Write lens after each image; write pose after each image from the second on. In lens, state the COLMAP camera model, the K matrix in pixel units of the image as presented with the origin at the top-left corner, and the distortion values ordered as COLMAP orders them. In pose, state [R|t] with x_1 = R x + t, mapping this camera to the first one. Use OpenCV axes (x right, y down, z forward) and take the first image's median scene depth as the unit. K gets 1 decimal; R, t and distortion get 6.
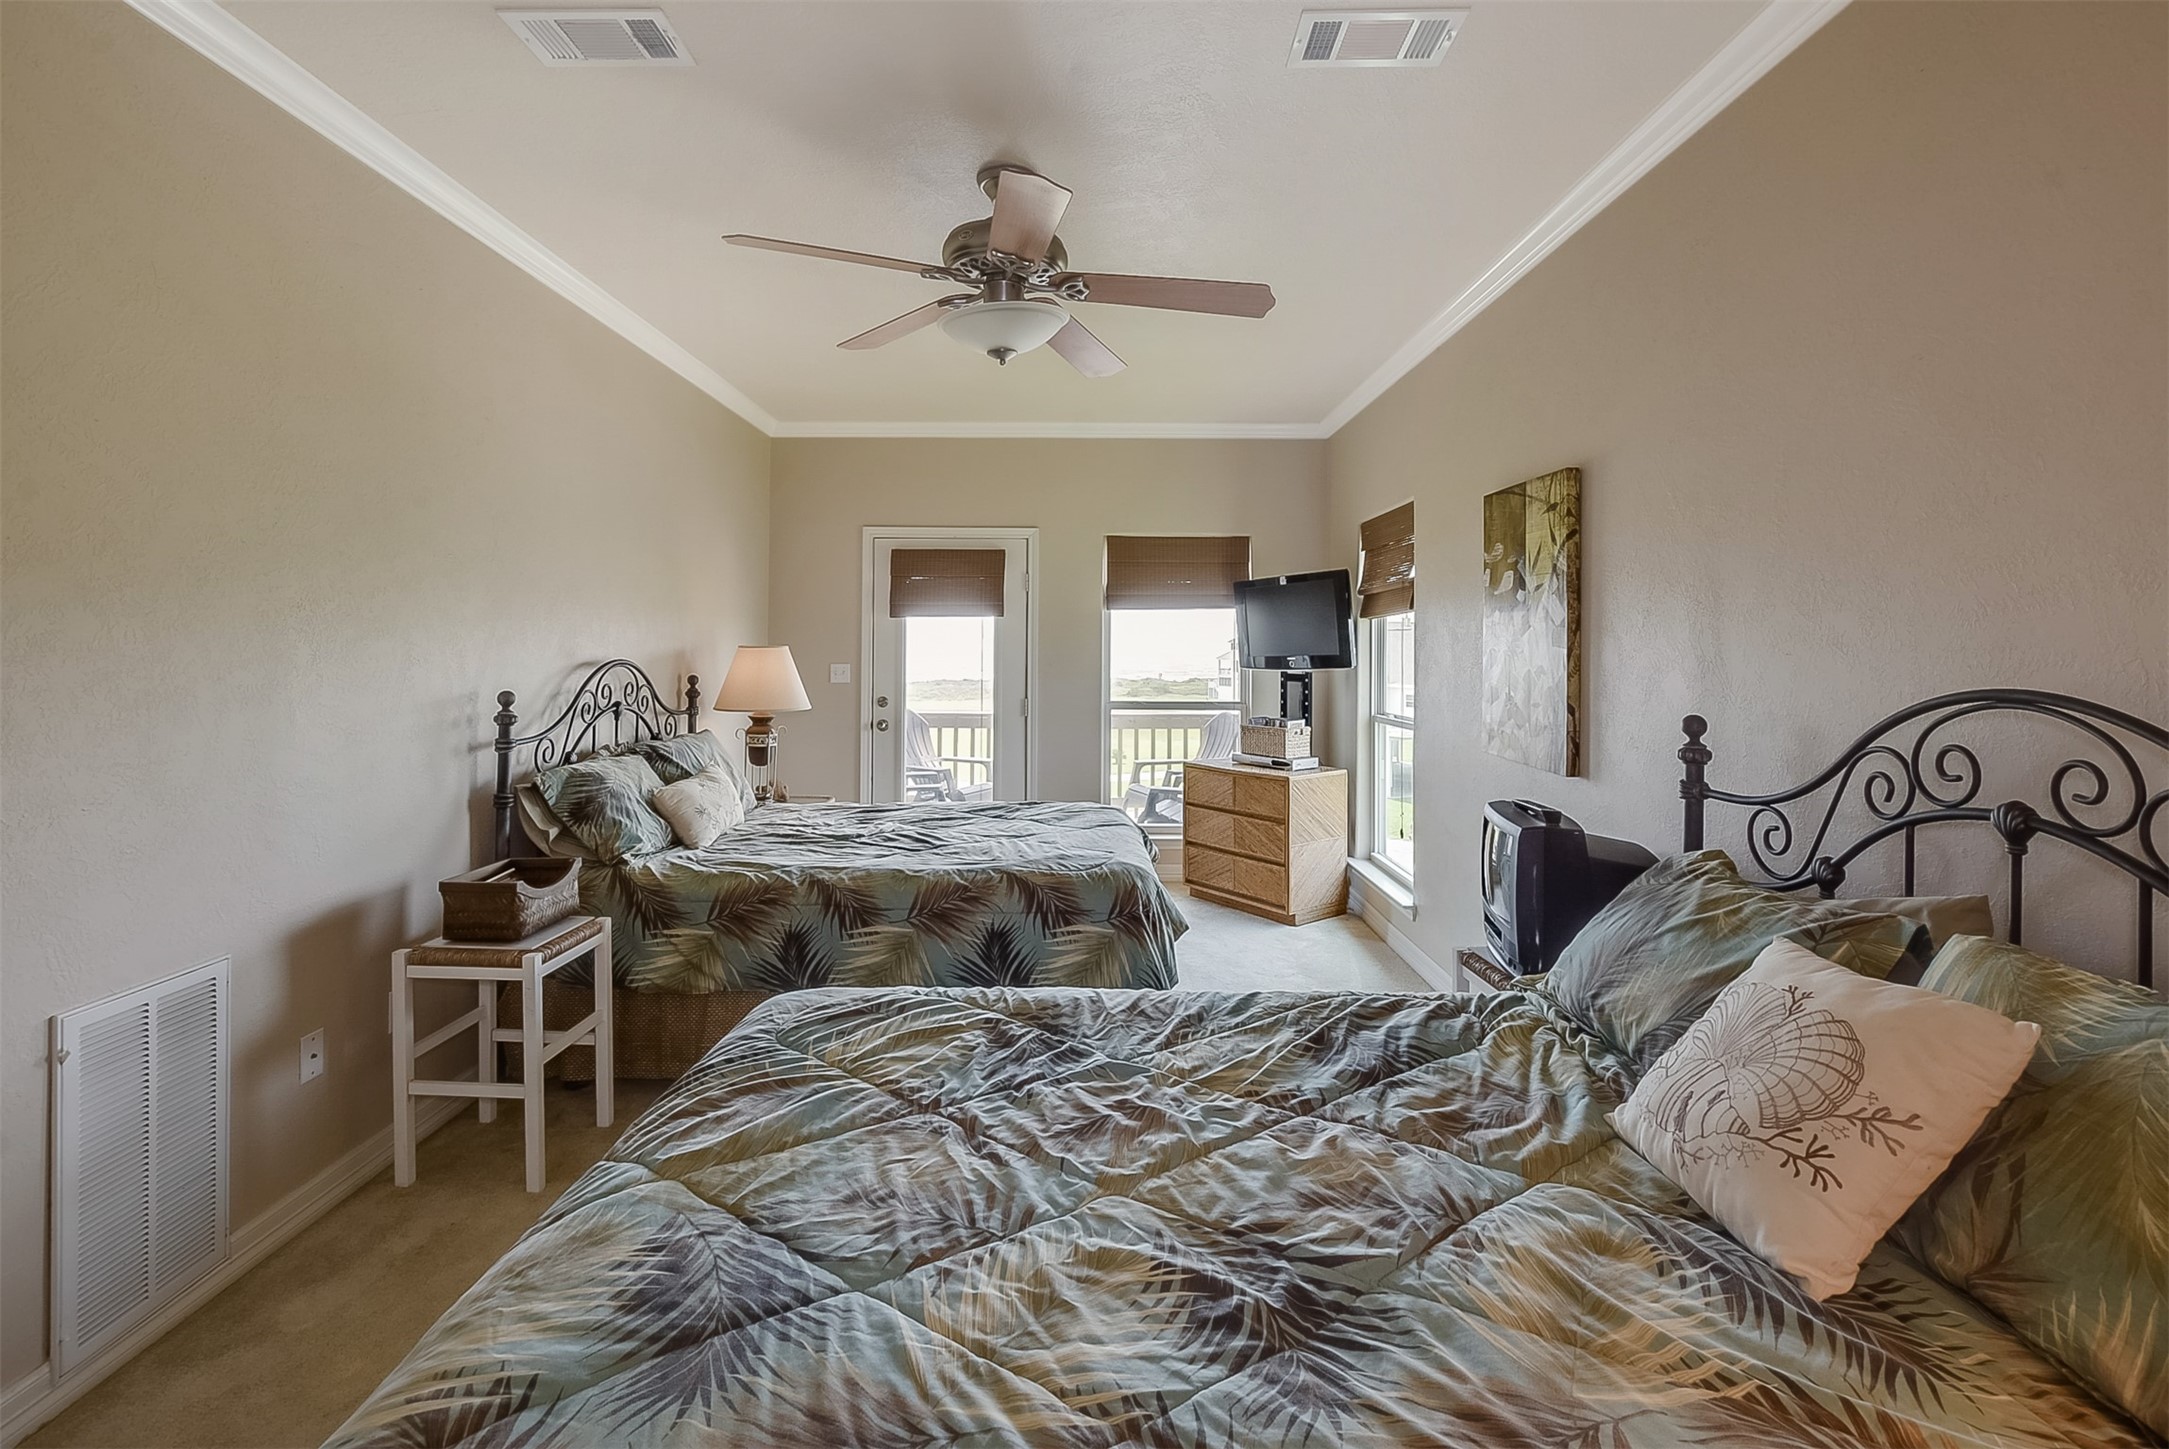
lens RADIAL K [[969.8, 0, 1084.4], [0, 969.8, 634.7], [0, 0, 1]] dist [-0.023733, 0.008066]
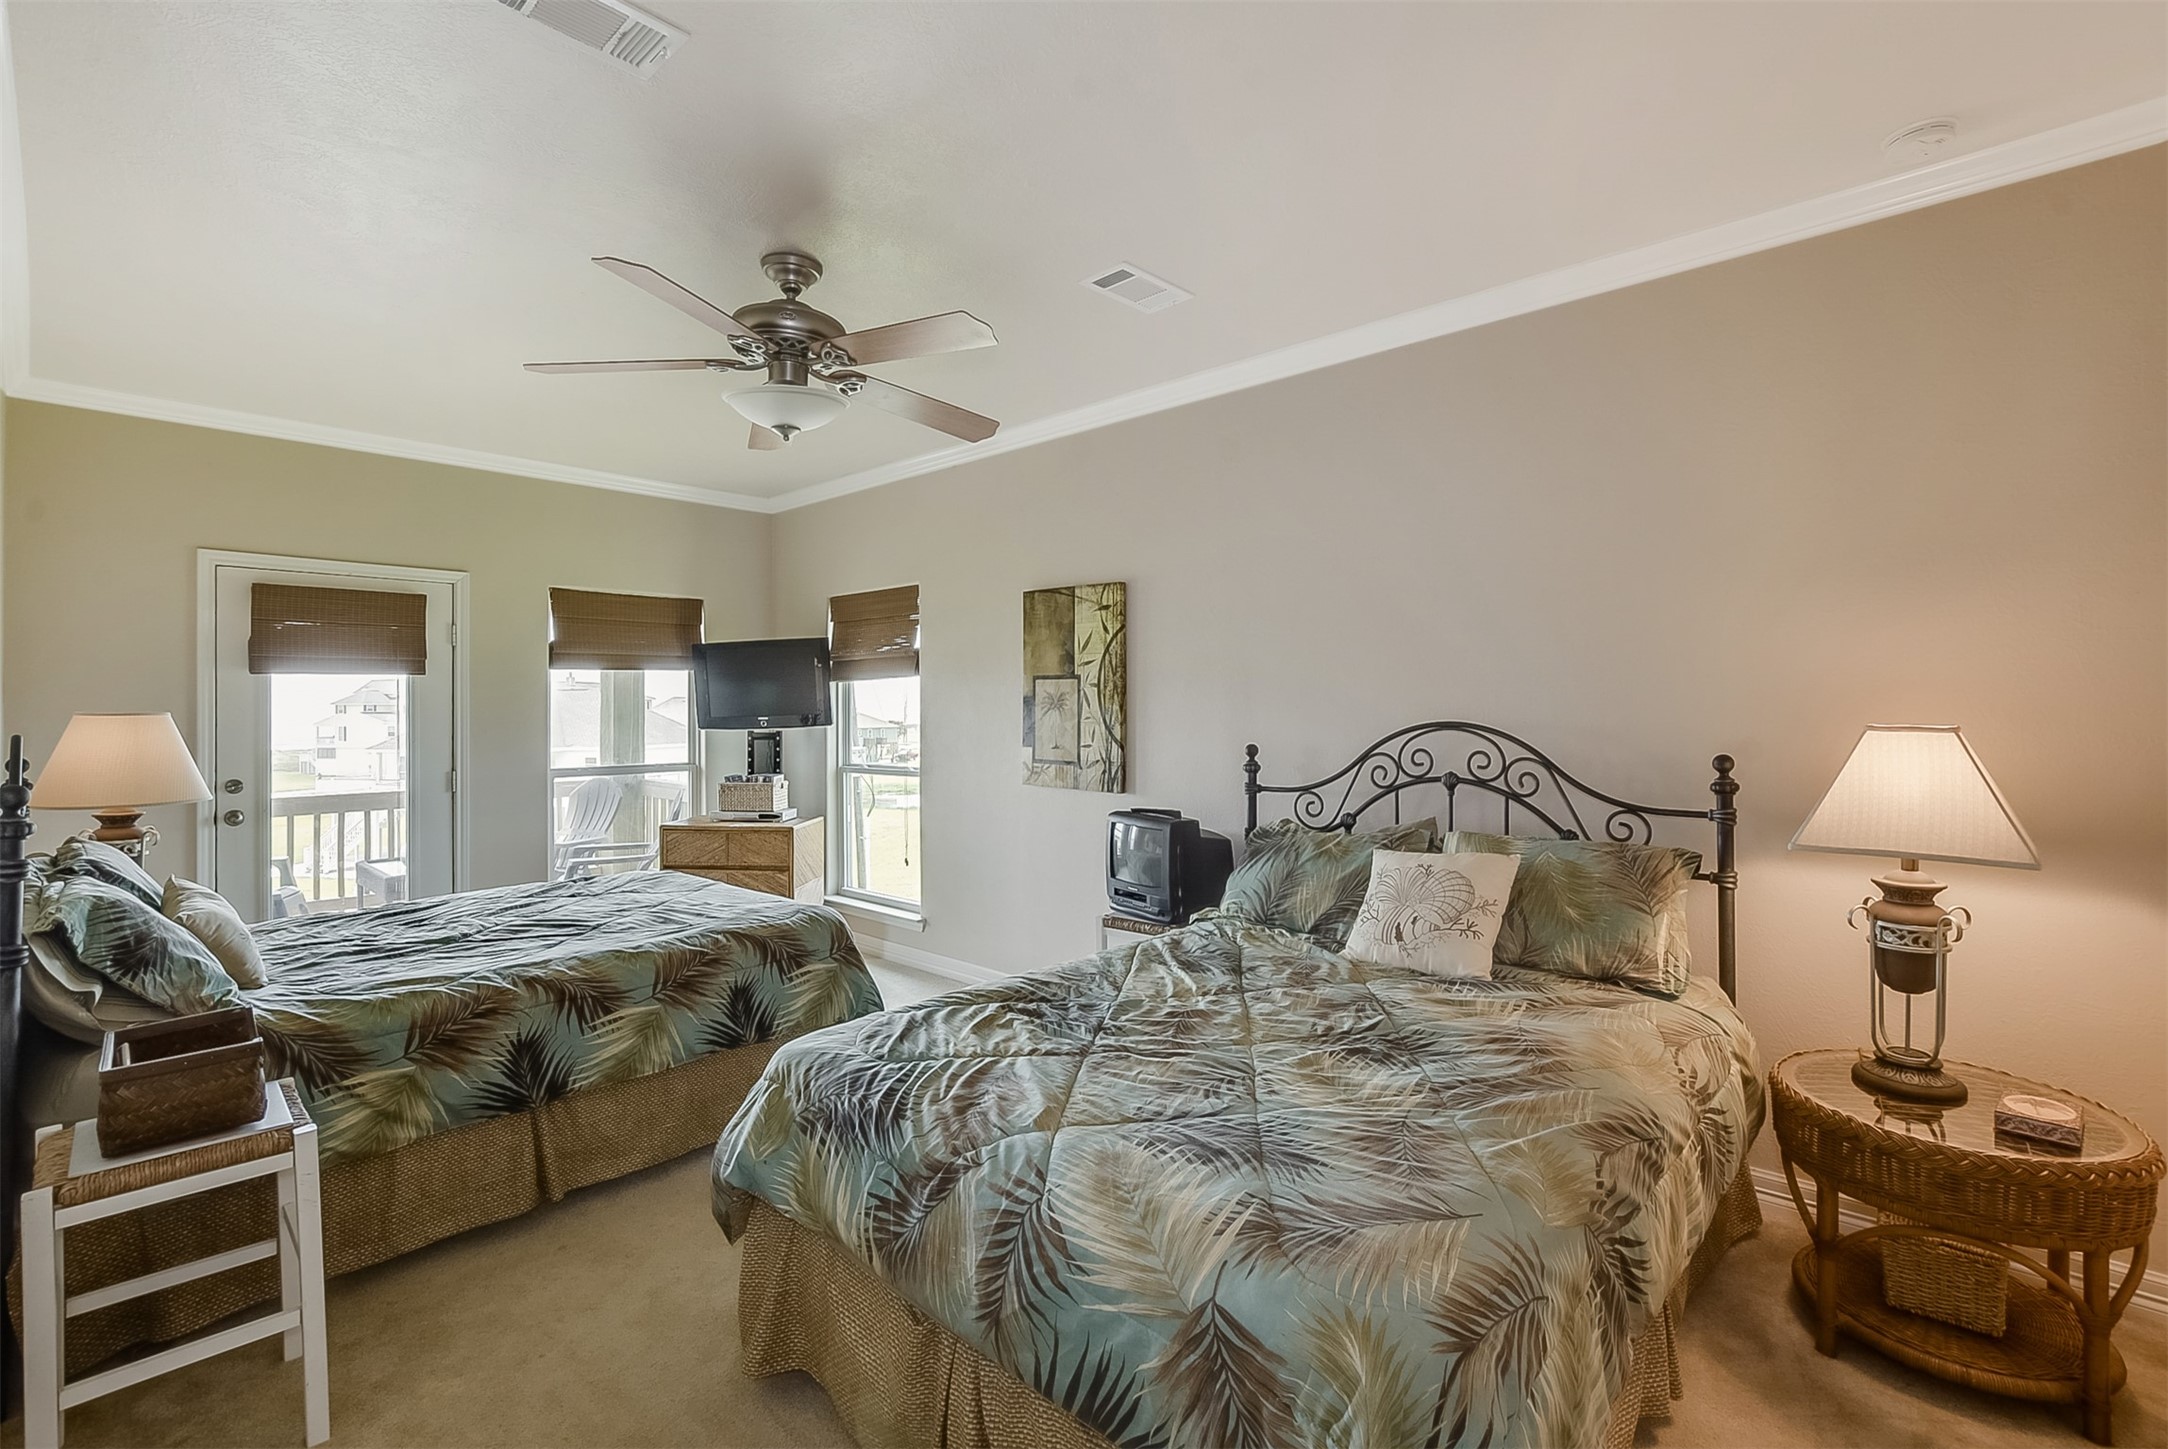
lens RADIAL K [[954.5, 0, 1083.1], [0, 954.5, 697.2], [0, 0, 1]] dist [-0.017813, 0.000578]
pose [[0.680780, -0.002327, 0.732484, -0.594861], [0.000404, 0.999996, 0.002801, -0.002618], [-0.732488, -0.001611, 0.680778, 0.055071]]
